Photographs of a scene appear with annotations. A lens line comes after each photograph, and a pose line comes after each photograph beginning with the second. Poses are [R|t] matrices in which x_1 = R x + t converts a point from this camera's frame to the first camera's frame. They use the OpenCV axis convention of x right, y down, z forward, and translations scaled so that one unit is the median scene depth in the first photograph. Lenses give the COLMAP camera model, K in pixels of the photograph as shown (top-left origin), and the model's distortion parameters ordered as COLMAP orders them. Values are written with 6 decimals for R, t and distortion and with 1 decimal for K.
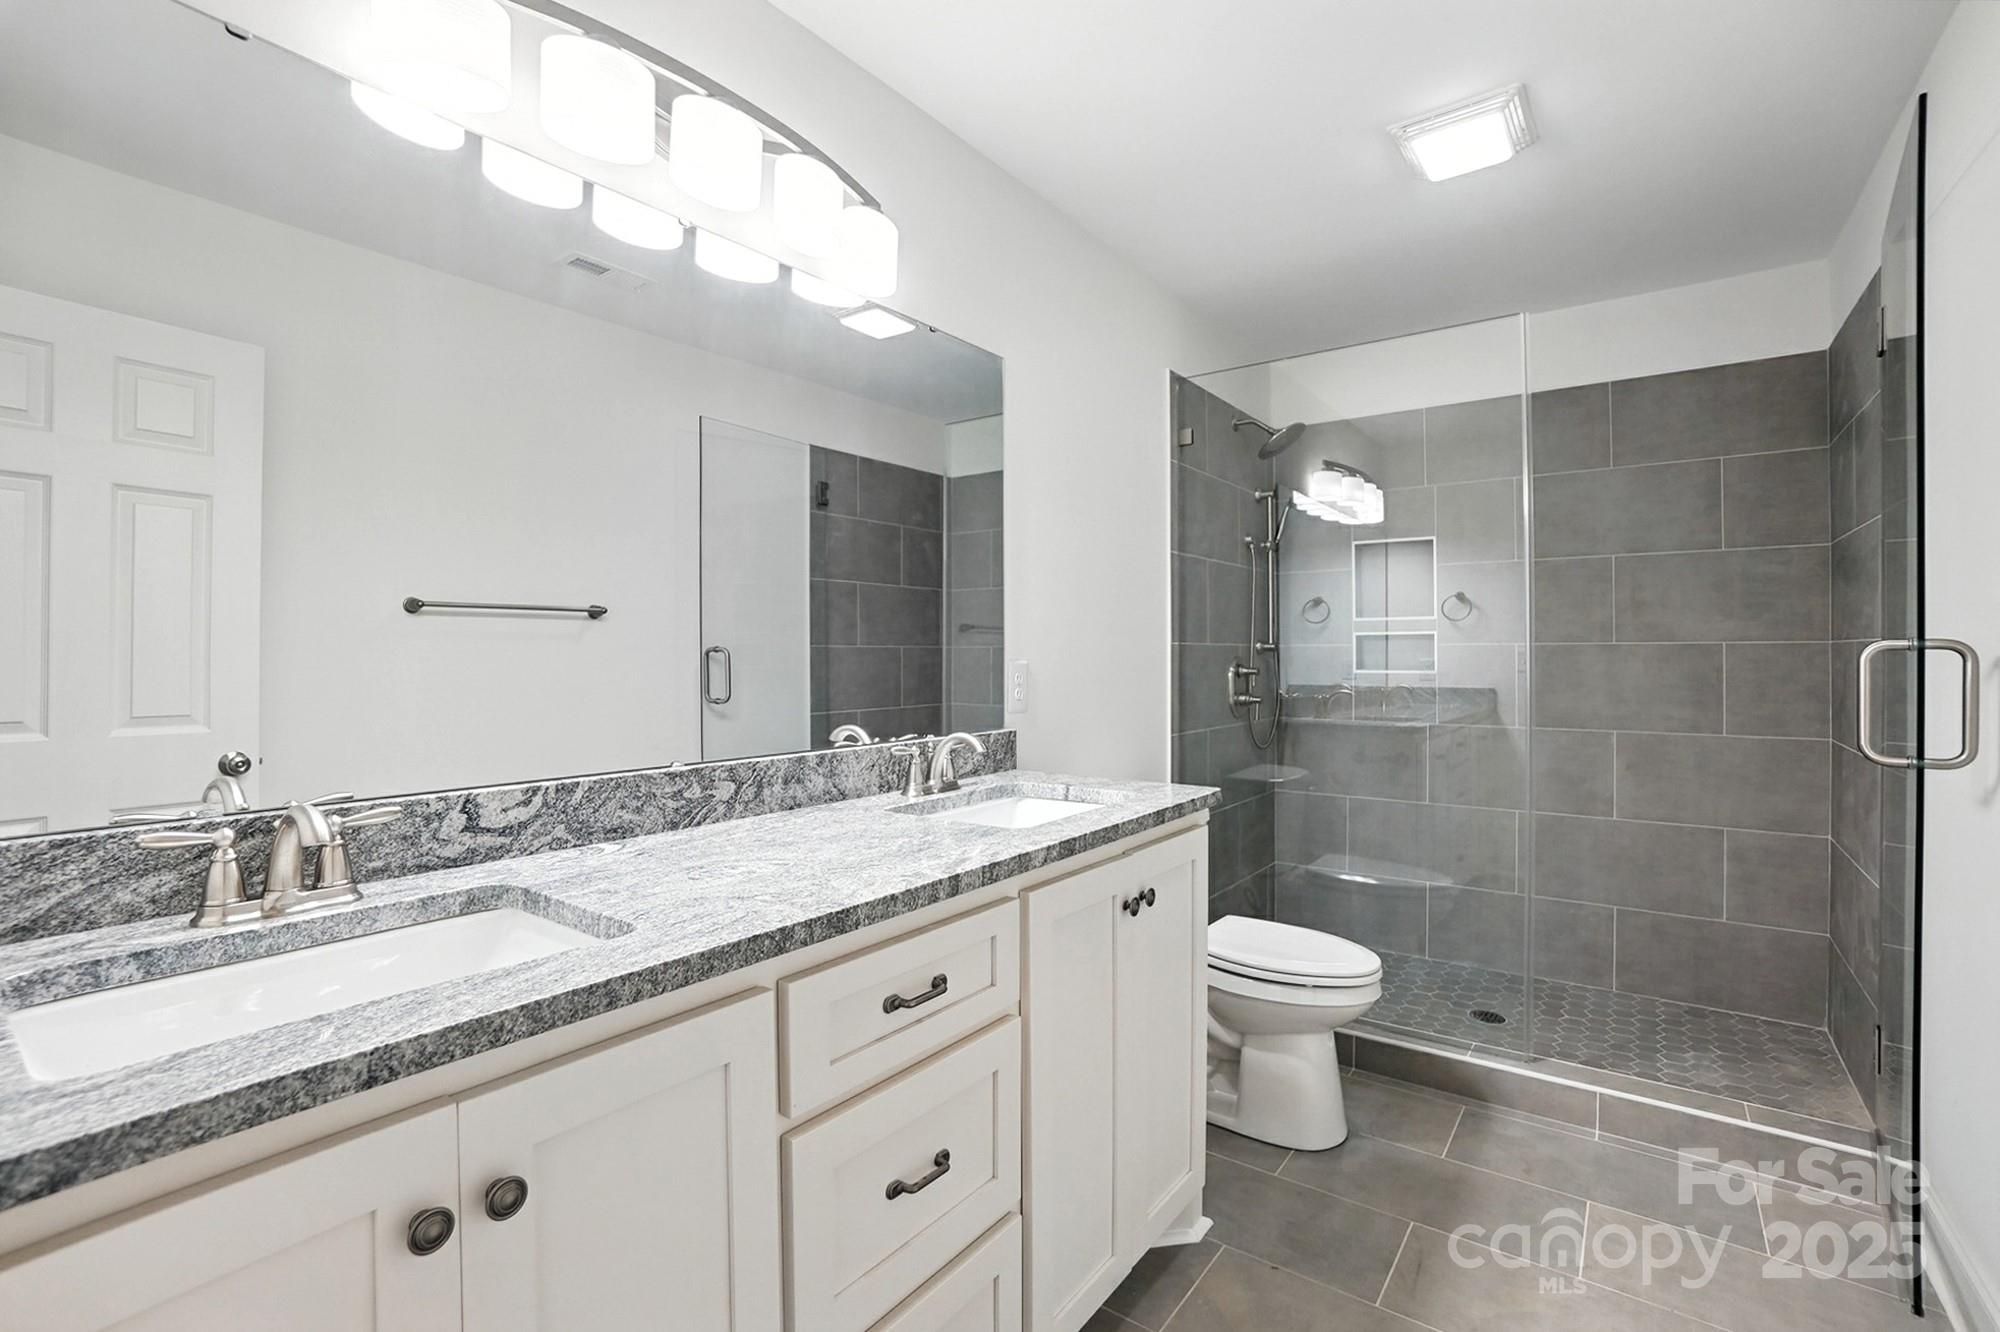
lens RADIAL K [[890.7, 0, 987.0], [0, 890.7, 656.6], [0, 0, 1]] dist [-0.062520, 0.022766]
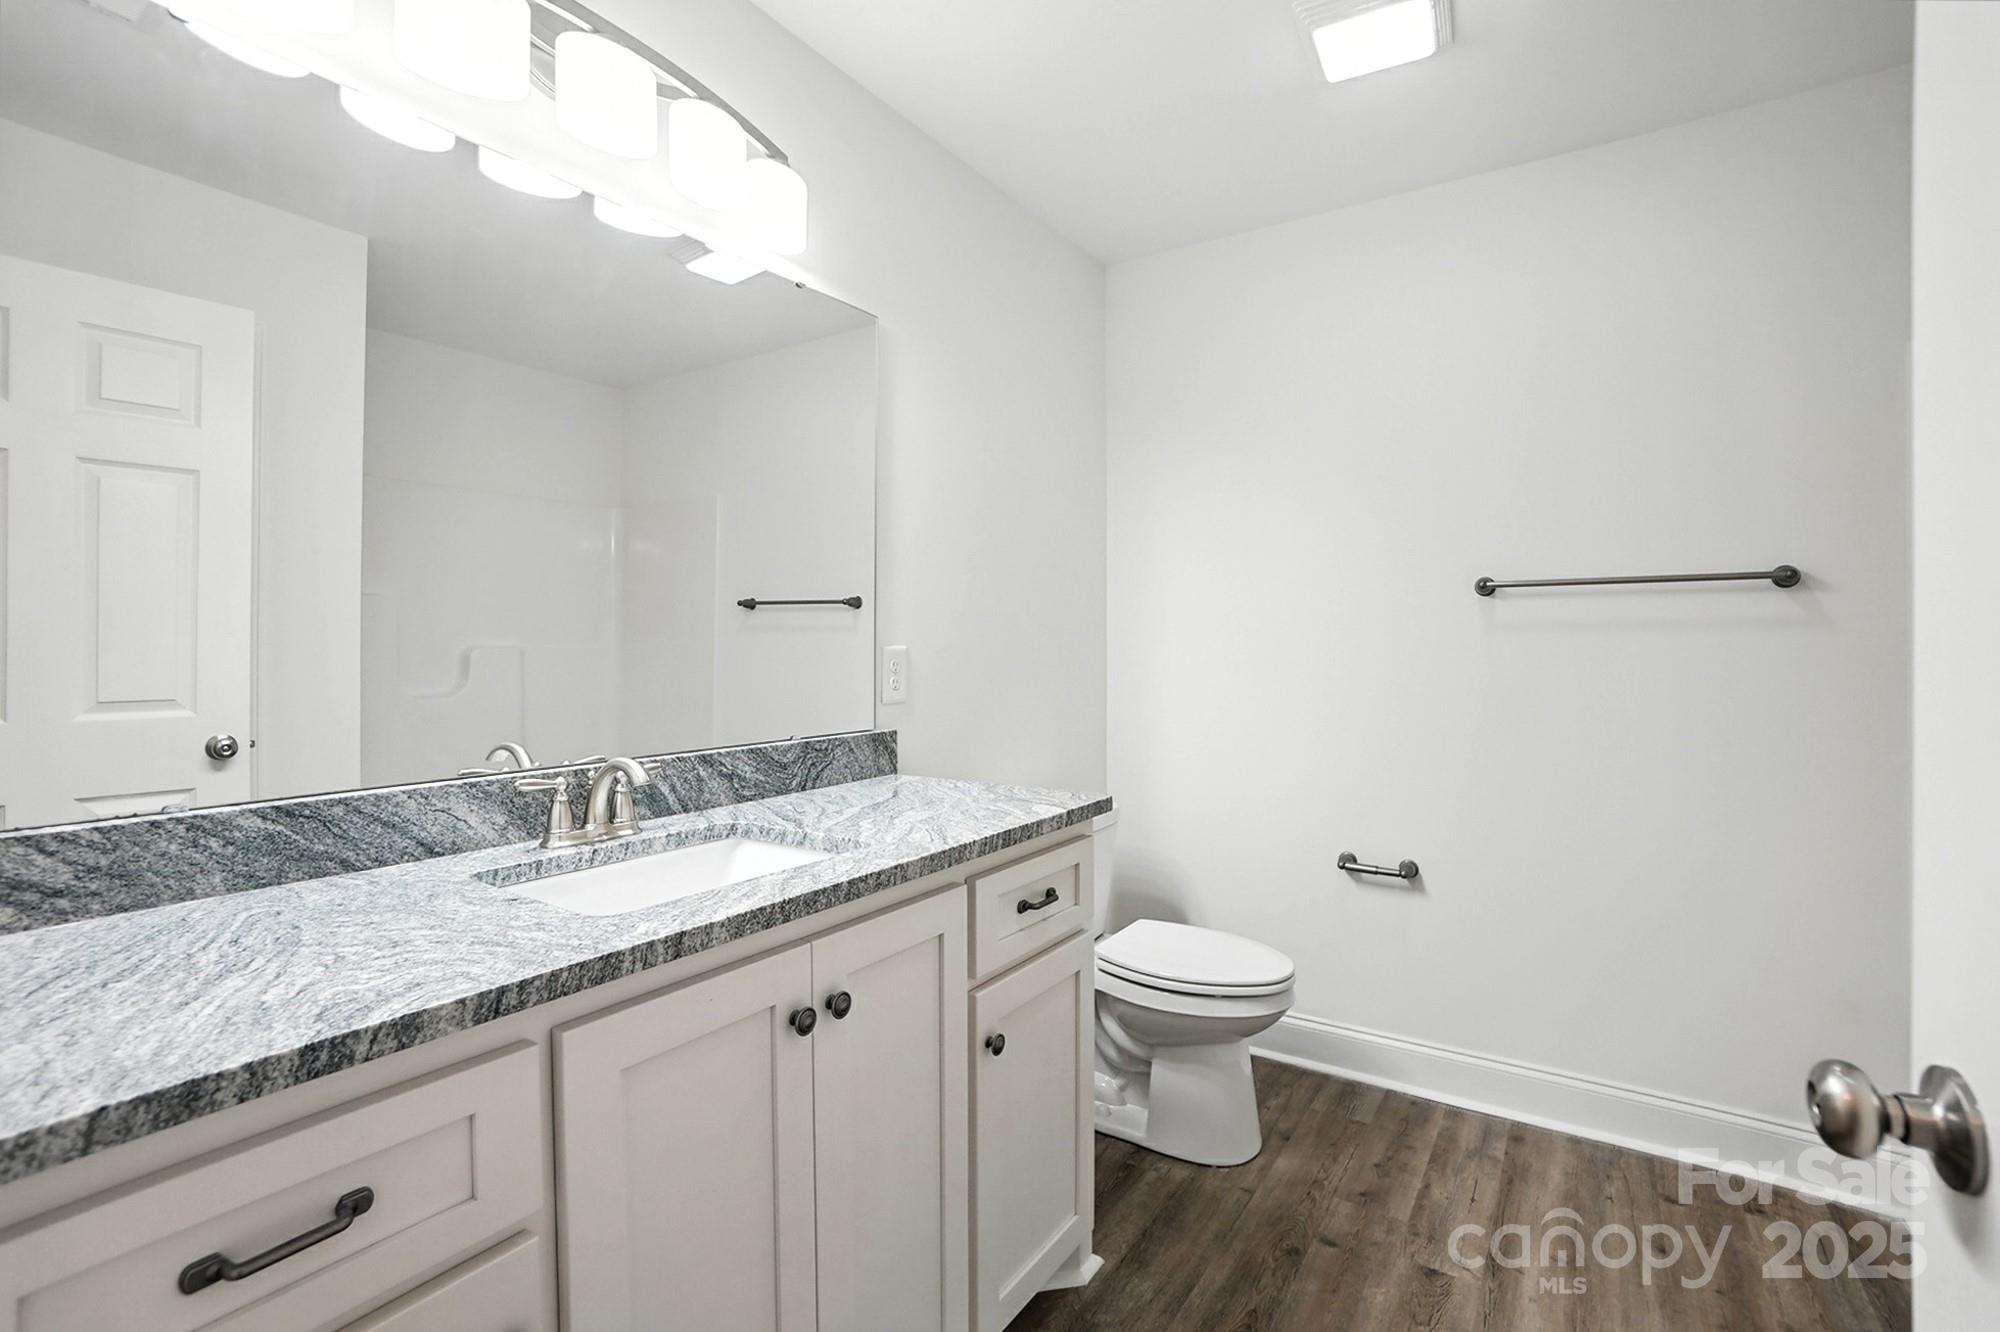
lens RADIAL K [[890.7, 0, 987.0], [0, 890.7, 656.6], [0, 0, 1]] dist [-0.062520, 0.022766]
pose [[0.998529, 0.003758, 0.054093, -0.276021], [-0.004674, 0.999848, 0.016815, -0.018151], [-0.054022, -0.017044, 0.998394, -0.418379]]
